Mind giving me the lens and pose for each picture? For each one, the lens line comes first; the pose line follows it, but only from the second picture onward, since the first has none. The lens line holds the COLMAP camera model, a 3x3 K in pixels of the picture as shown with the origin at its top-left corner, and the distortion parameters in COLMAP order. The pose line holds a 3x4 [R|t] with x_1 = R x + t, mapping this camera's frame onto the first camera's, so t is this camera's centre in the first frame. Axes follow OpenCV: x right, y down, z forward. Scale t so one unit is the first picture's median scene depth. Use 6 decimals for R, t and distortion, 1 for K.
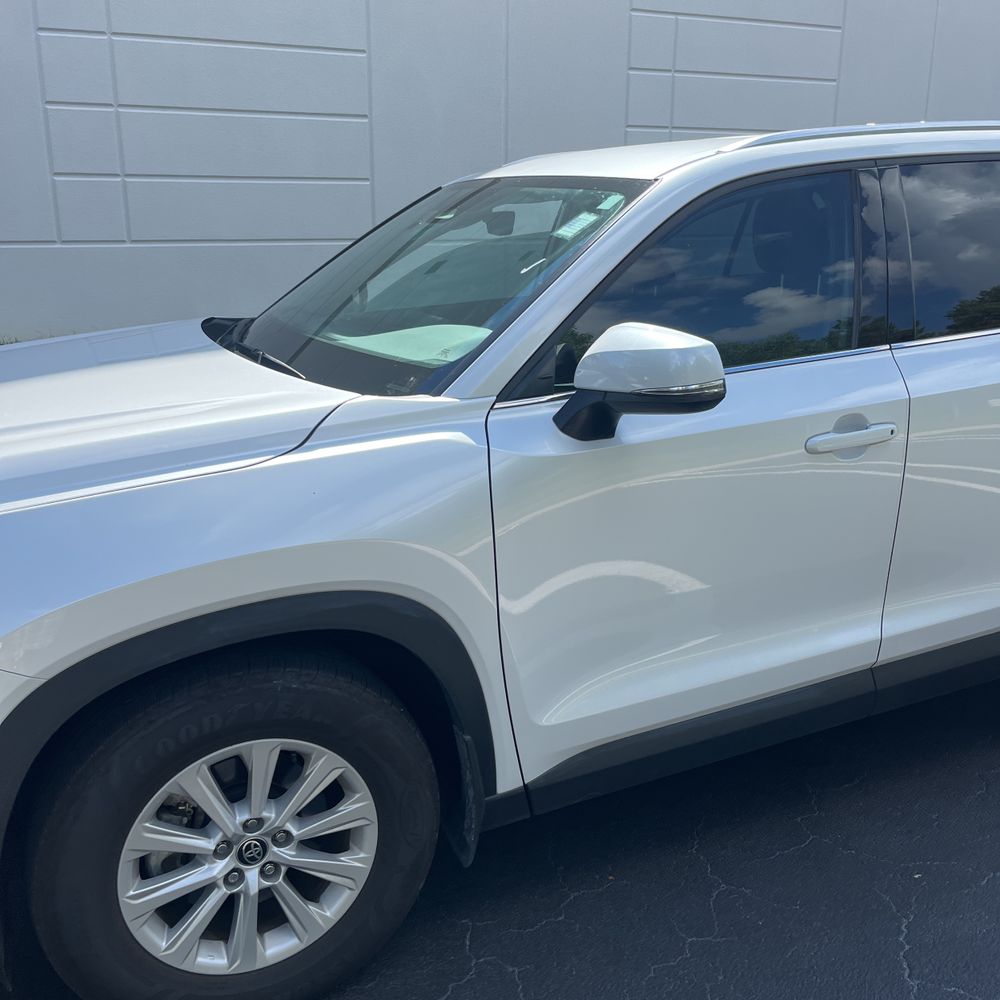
lens RADIAL K [[1025.9, 0, 495.2], [0, 1025.9, 491.9], [0, 0, 1]] dist [0.022328, 0.000000]
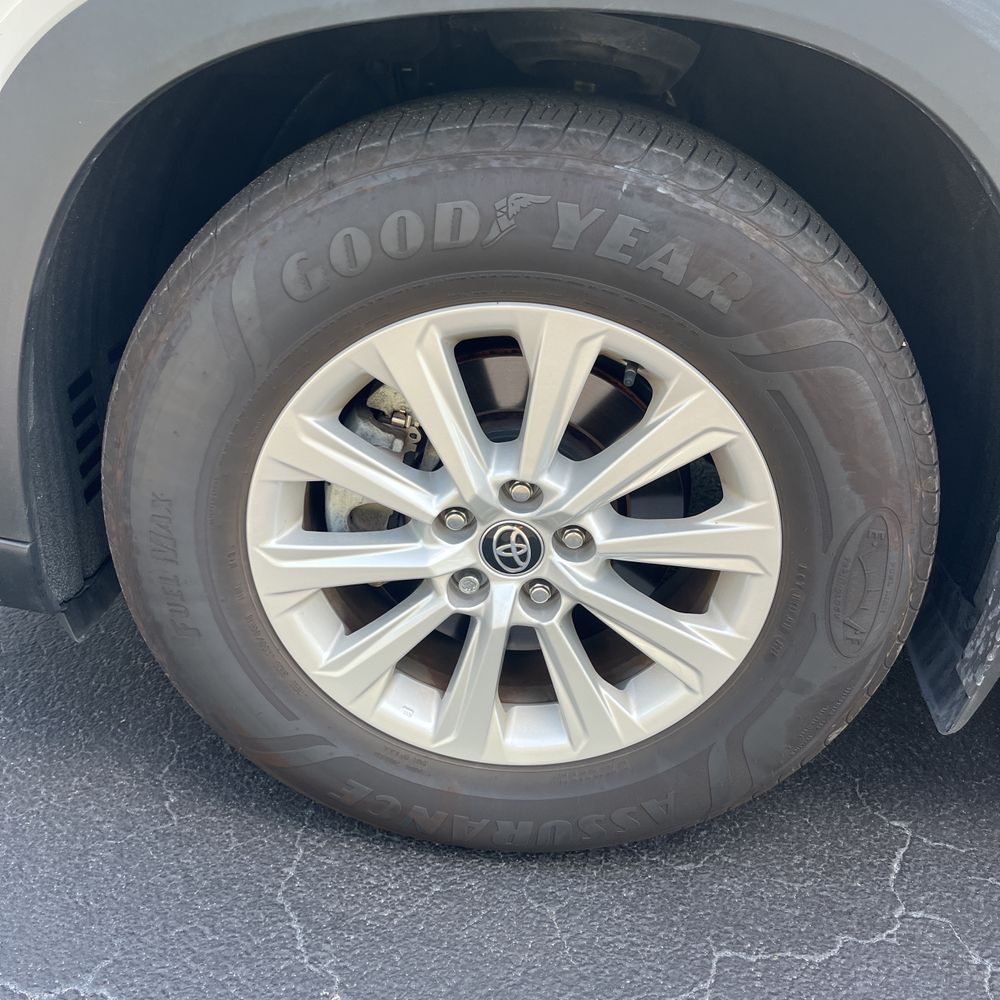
lens RADIAL K [[1025.9, 0, 514.3], [0, 1025.9, 477.1], [0, 0, 1]] dist [0.022328, 0.000000]
pose [[0.882196, 0.278837, -0.379447, -0.060102], [-0.199625, 0.951291, 0.234937, 0.204181], [0.426474, -0.131513, 0.894888, 0.573887]]
